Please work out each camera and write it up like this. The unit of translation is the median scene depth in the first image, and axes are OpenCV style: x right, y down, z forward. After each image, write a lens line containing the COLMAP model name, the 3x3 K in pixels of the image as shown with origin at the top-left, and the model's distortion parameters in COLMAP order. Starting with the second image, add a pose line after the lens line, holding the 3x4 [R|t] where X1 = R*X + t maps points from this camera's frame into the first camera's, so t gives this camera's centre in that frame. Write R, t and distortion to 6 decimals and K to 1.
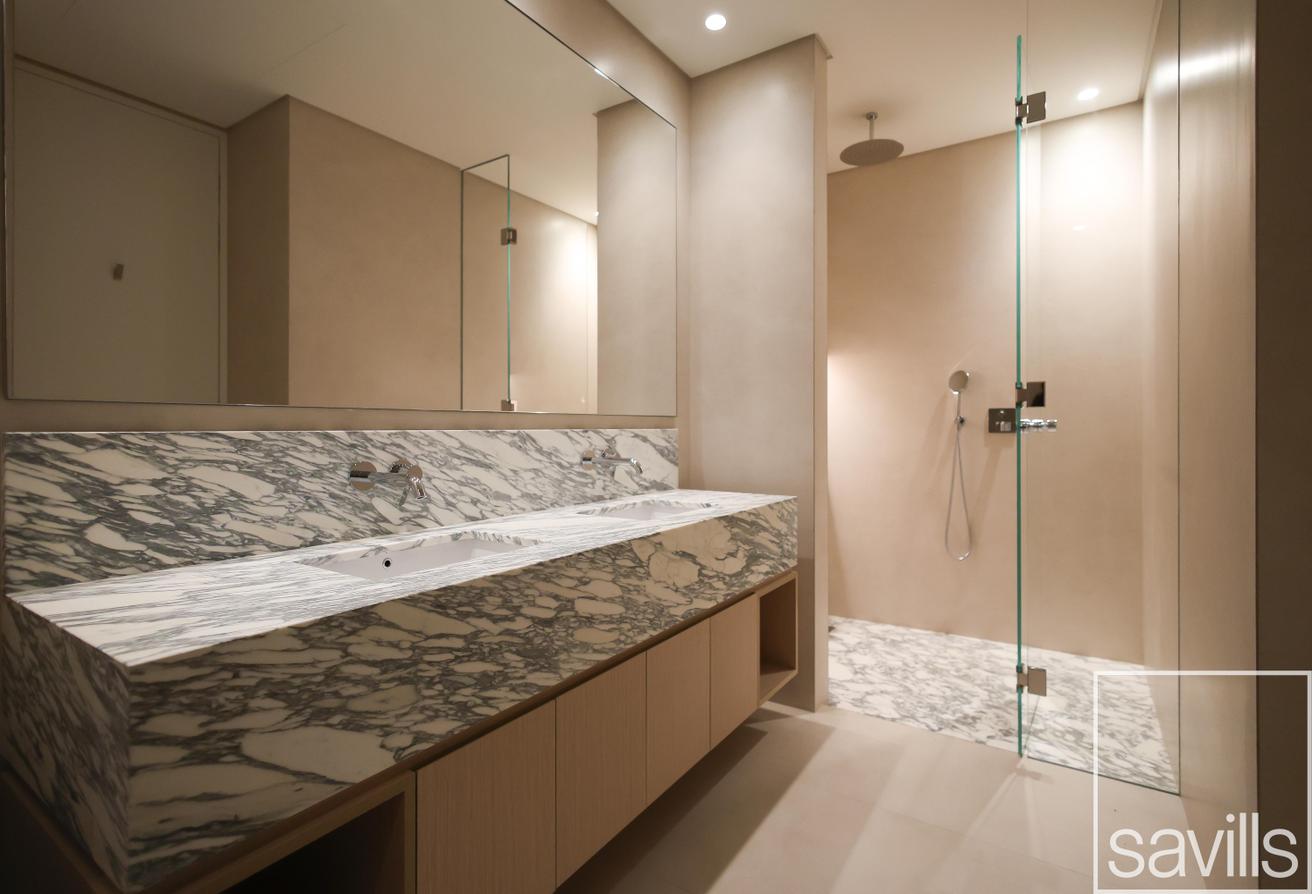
lens RADIAL K [[627.0, 0, 655.4], [0, 627.0, 438.5], [0, 0, 1]] dist [-0.000113, 0.000023]
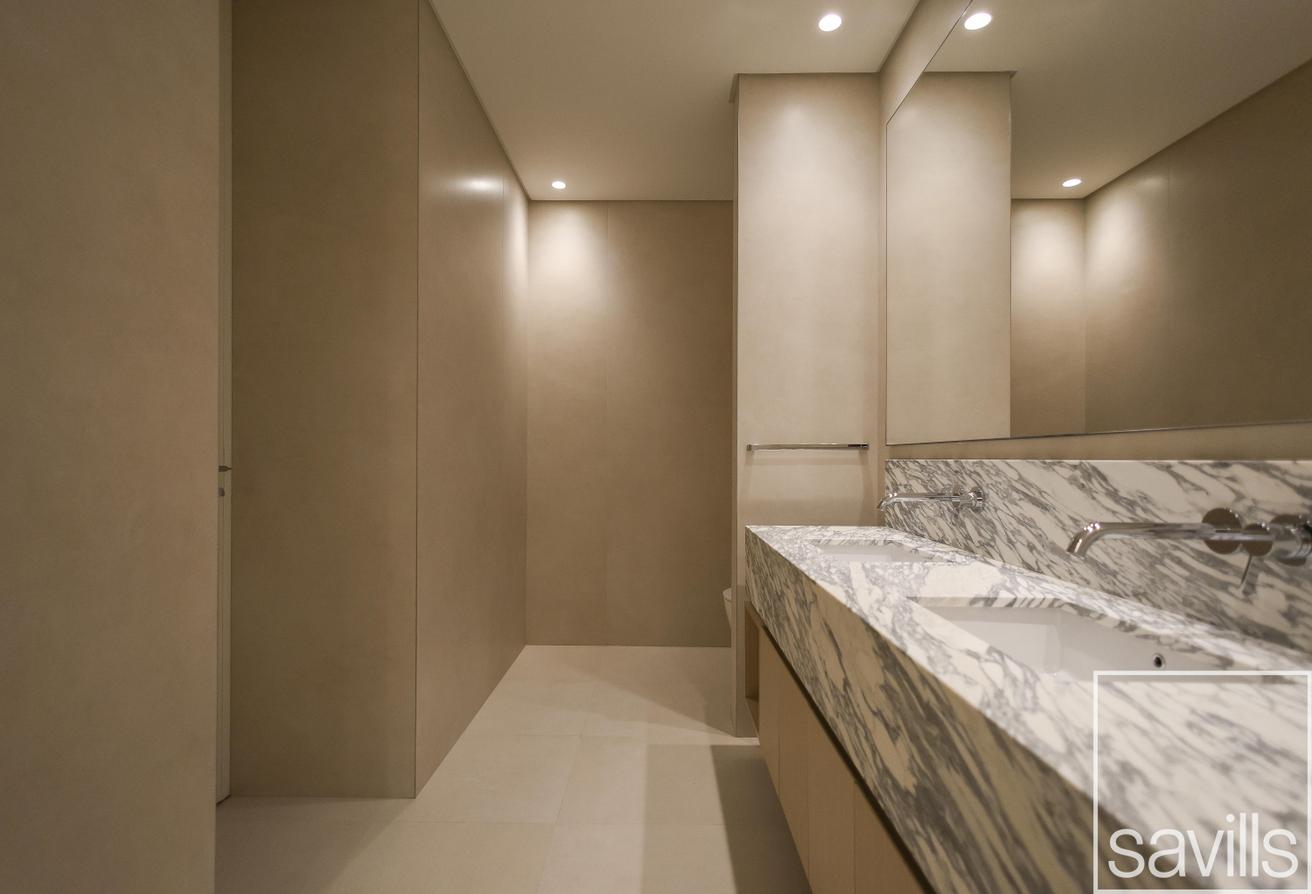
lens RADIAL K [[627.0, 0, 655.6], [0, 627.0, 450.3], [0, 0, 1]] dist [-0.000113, 0.000023]
pose [[-0.836595, -0.003945, -0.547808, 0.569584], [-0.006327, 0.999977, 0.002460, -0.024842], [0.547786, 0.005524, -0.836601, 1.405314]]
